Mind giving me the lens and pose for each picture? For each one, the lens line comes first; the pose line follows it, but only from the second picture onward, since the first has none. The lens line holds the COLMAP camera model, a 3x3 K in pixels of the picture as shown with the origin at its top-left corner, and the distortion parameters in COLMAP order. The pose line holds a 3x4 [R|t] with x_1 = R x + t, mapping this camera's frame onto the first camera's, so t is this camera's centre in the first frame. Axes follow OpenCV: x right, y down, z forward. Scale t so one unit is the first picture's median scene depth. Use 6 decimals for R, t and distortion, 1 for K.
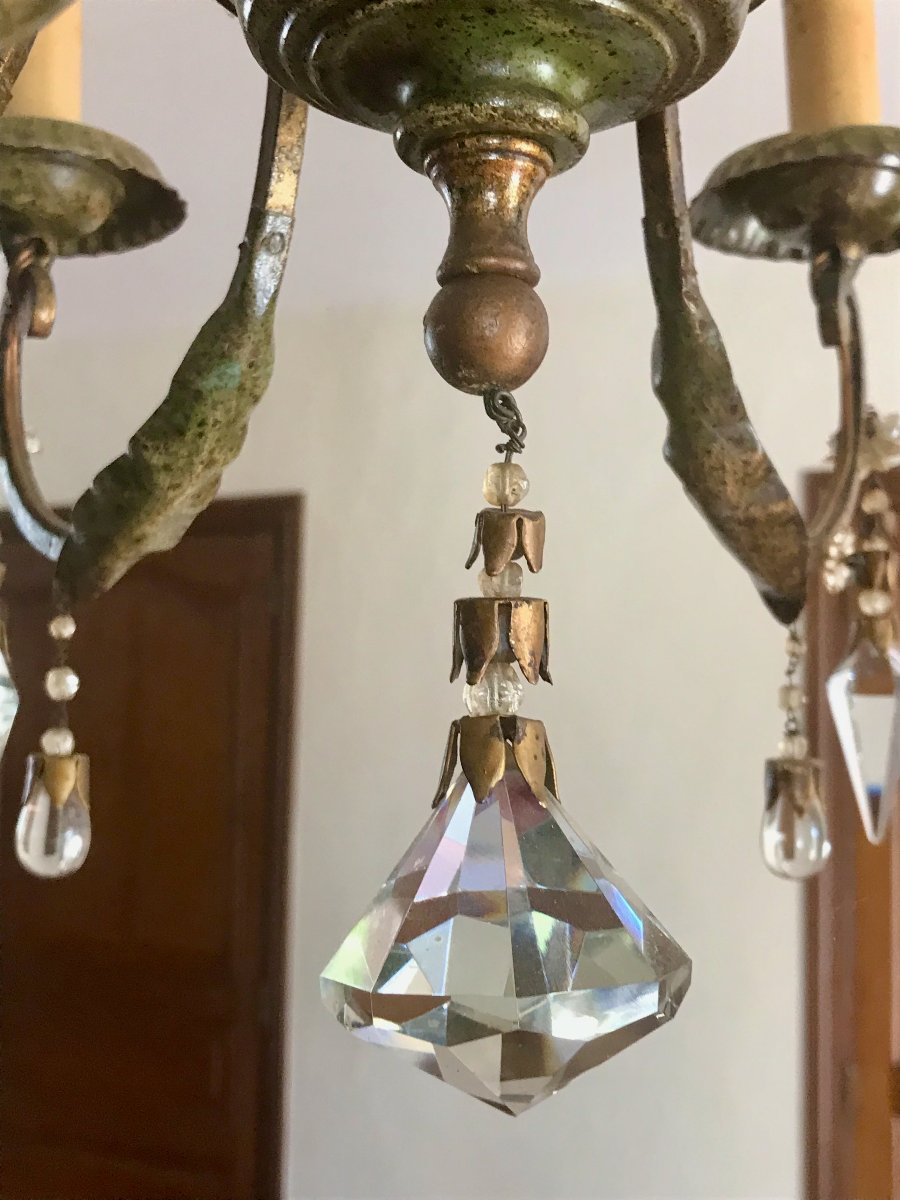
lens RADIAL K [[1485.5, 0, 450.0], [0, 1485.5, 600.0], [0, 0, 1]] dist [0.138670, -0.509164]
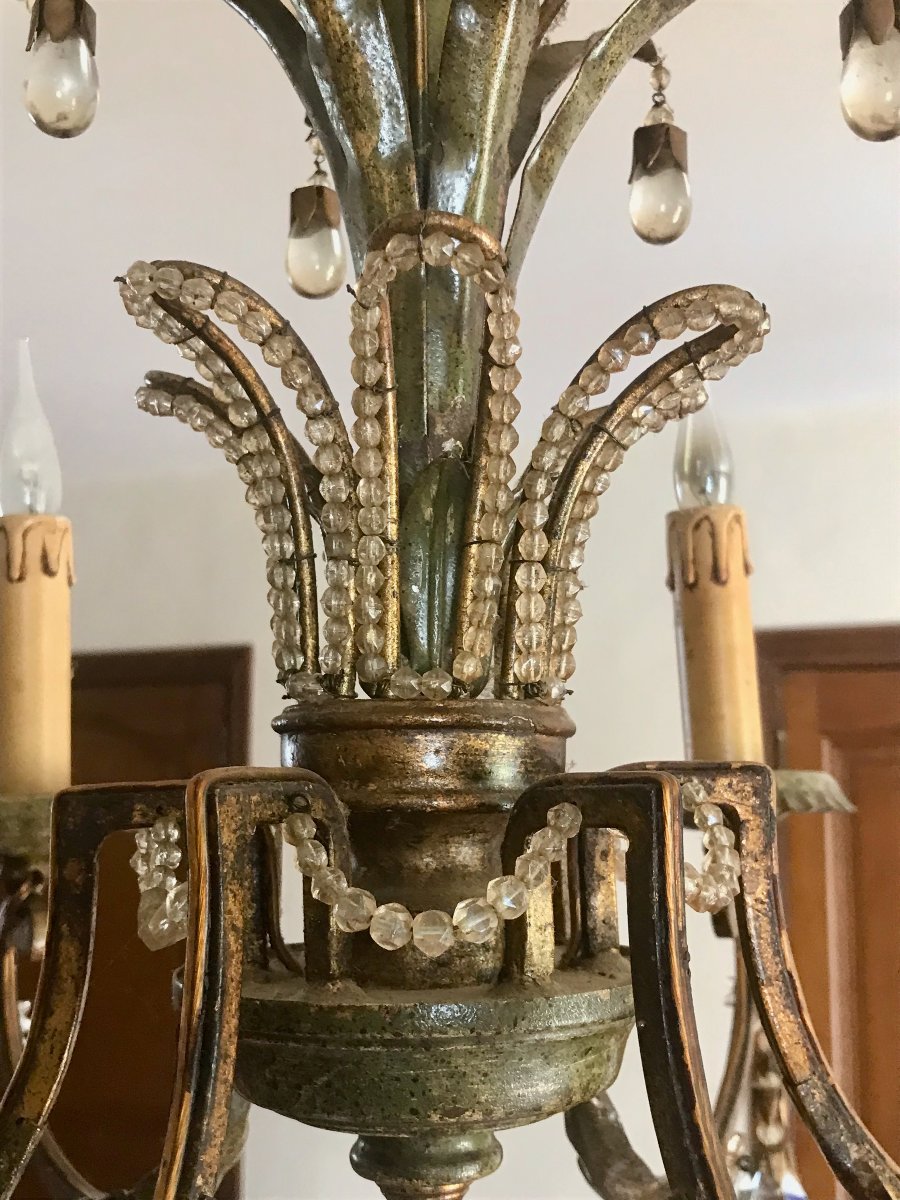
lens RADIAL K [[1485.5, 0, 450.0], [0, 1485.5, 600.0], [0, 0, 1]] dist [0.138670, -0.509164]
pose [[0.999101, -0.024043, 0.034915, 0.011495], [0.025085, 0.999243, -0.029726, -0.593398], [-0.034174, 0.030575, 0.998948, -0.239485]]
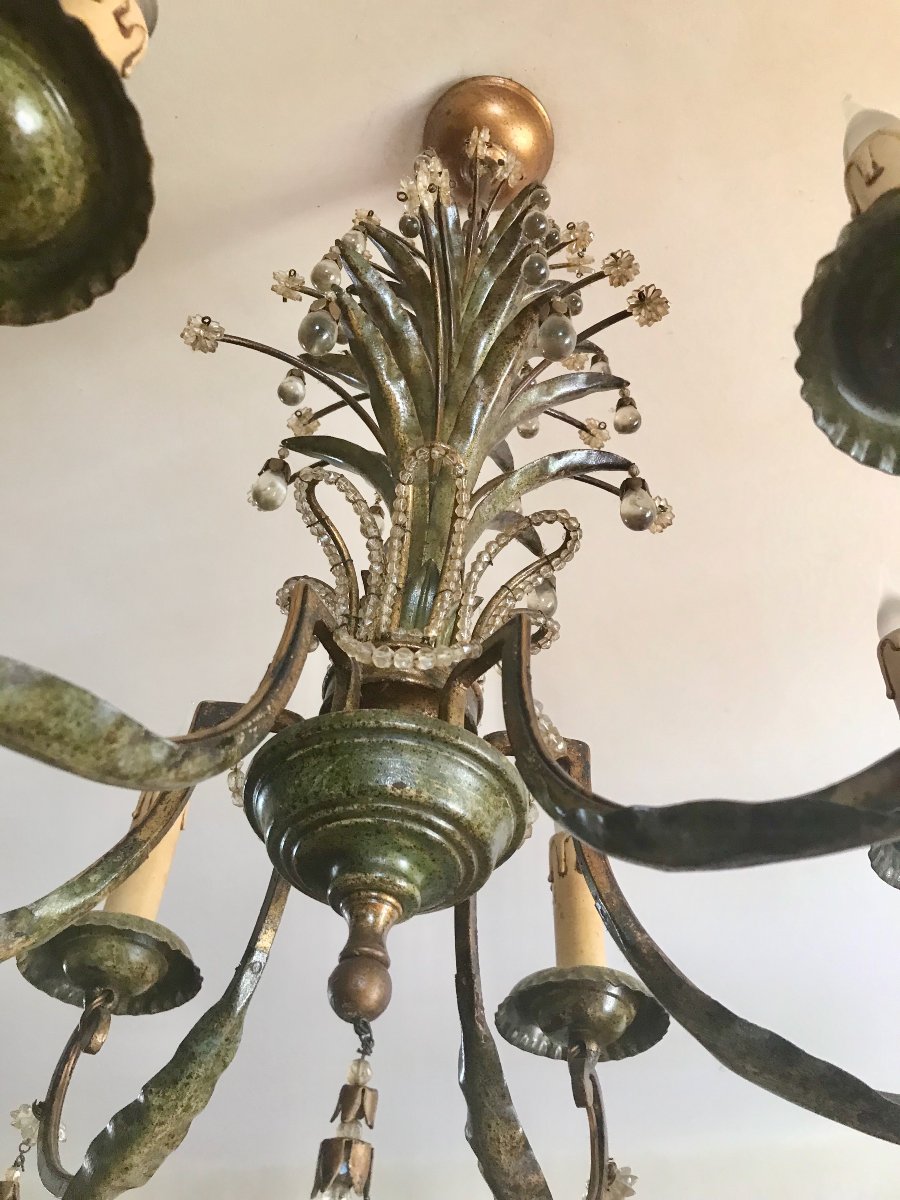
lens RADIAL K [[1016.2, 0, 470.7], [0, 1016.2, 598.0], [0, 0, 1]] dist [0.156688, -0.004580]
pose [[0.994066, 0.100257, 0.042201, 0.046755], [-0.047223, 0.747243, -0.662871, 0.262377], [-0.097992, 0.656945, 0.747543, -0.292039]]
